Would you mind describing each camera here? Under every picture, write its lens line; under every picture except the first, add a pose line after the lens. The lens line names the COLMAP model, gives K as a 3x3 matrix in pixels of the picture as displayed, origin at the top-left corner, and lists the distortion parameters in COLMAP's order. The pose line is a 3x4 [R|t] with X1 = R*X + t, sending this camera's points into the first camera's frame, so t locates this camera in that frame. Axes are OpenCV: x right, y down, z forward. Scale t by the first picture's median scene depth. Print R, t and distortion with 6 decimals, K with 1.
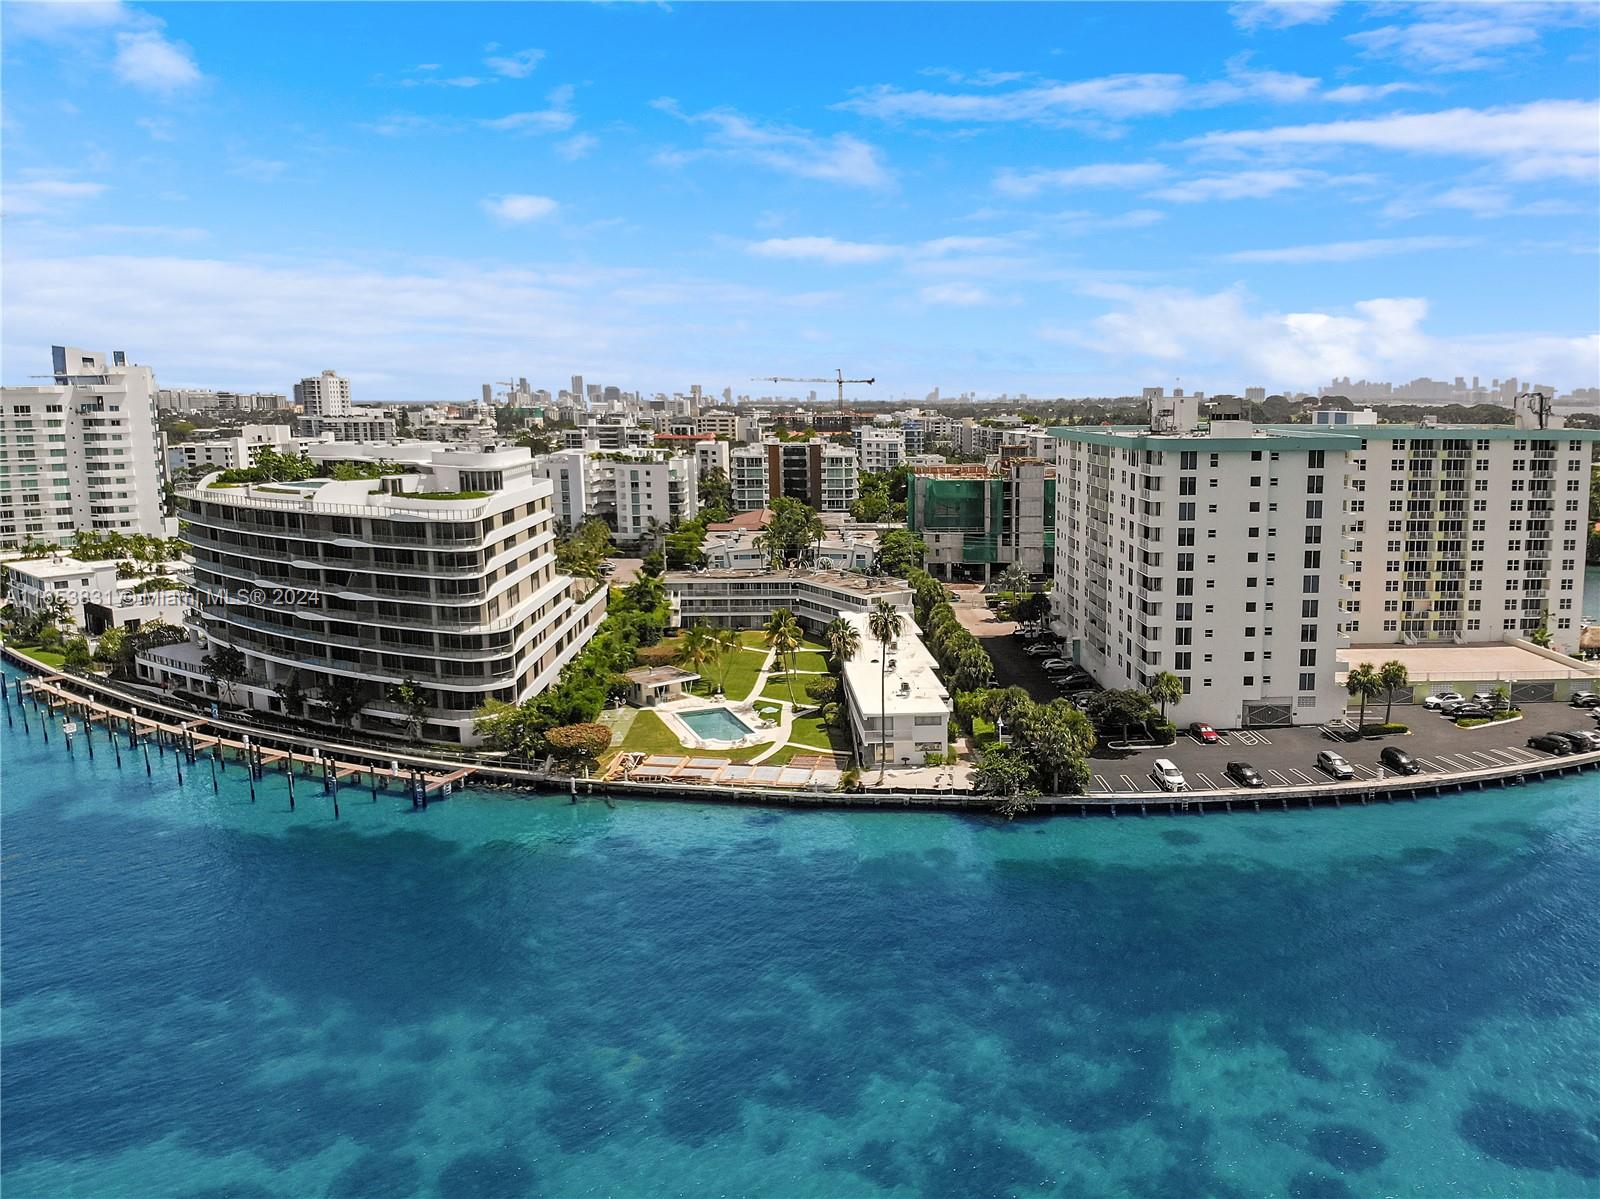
lens RADIAL K [[1124.1, 0, 815.0], [0, 1124.1, 635.3], [0, 0, 1]] dist [0.071261, -0.160342]
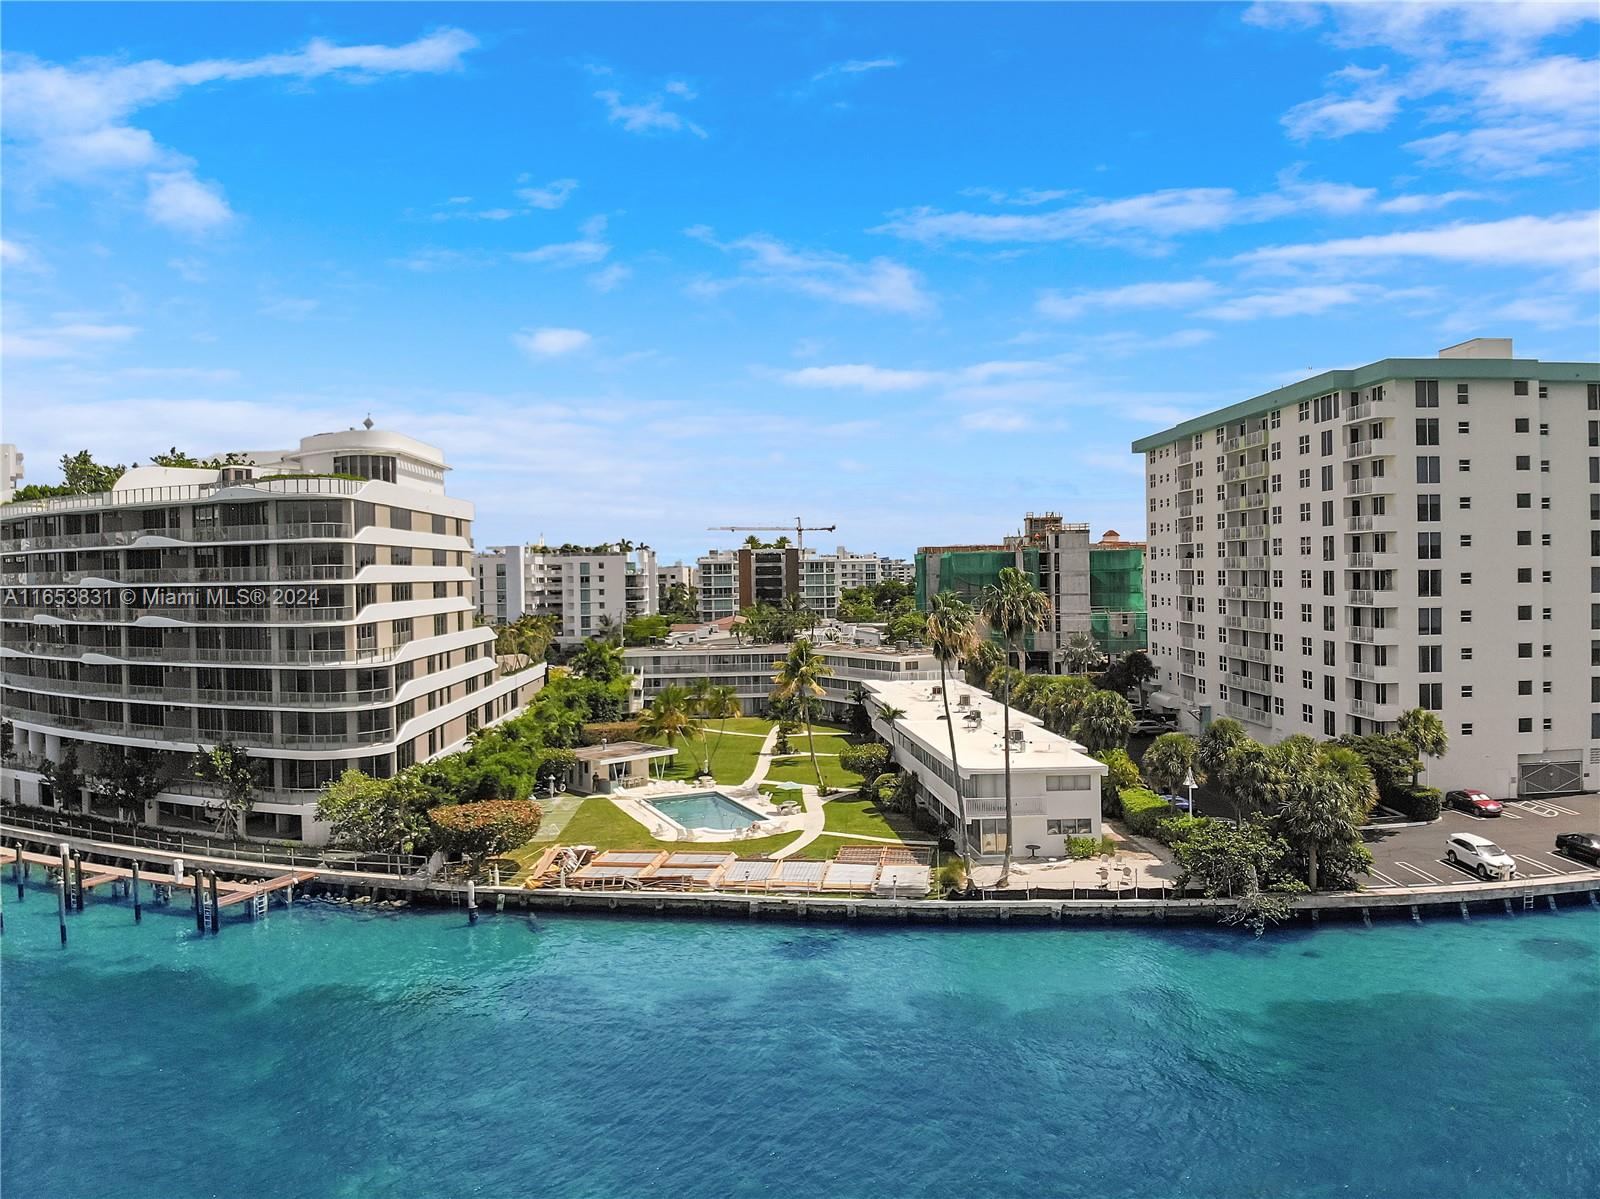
lens RADIAL K [[1151.4, 0, 794.6], [0, 1151.4, 581.6], [0, 0, 1]] dist [0.080601, -0.206509]
pose [[0.999686, -0.005037, 0.024539, -0.048859], [0.009677, 0.981191, -0.192796, 0.072207], [-0.023106, 0.192973, 0.980932, 0.301787]]
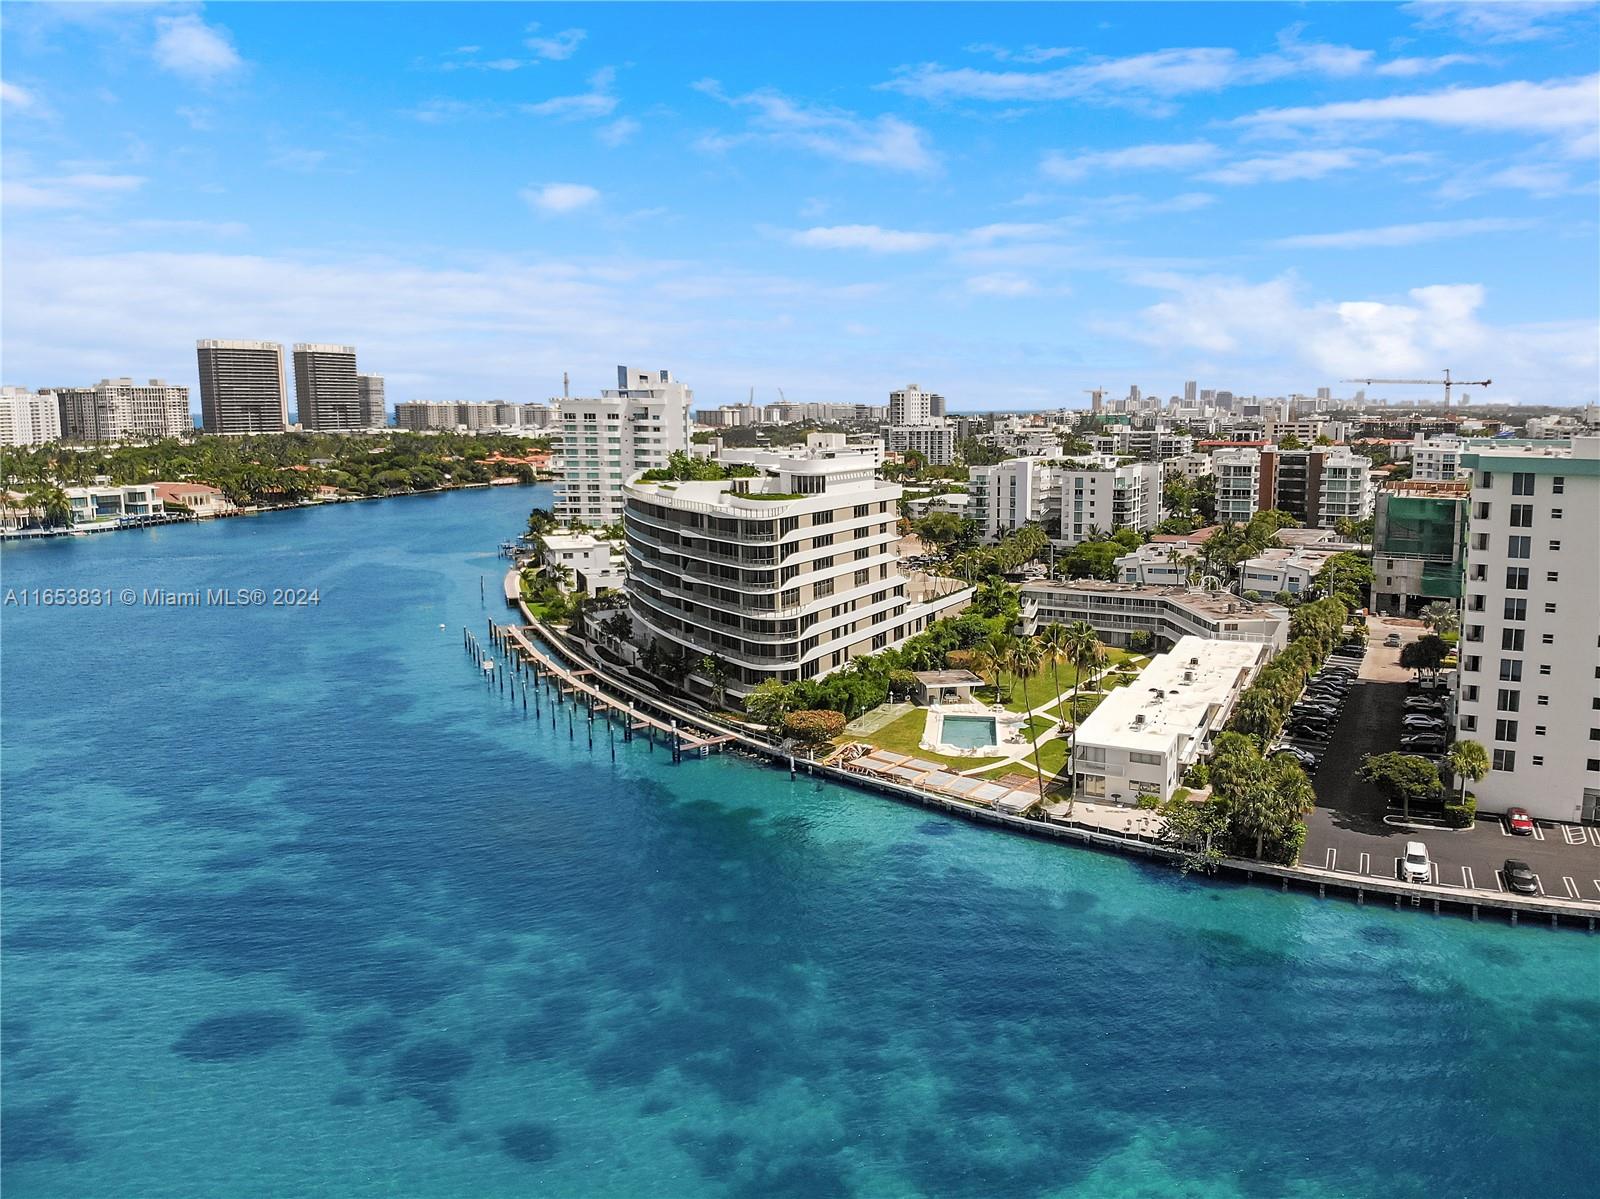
lens RADIAL K [[1122.5, 0, 775.7], [0, 1122.5, 562.9], [0, 0, 1]] dist [0.162784, -0.361679]
pose [[0.857748, 0.063601, -0.510121, 0.246286], [-0.098051, 0.994341, -0.040895, -0.010798], [0.504633, 0.085096, 0.859130, 0.037582]]
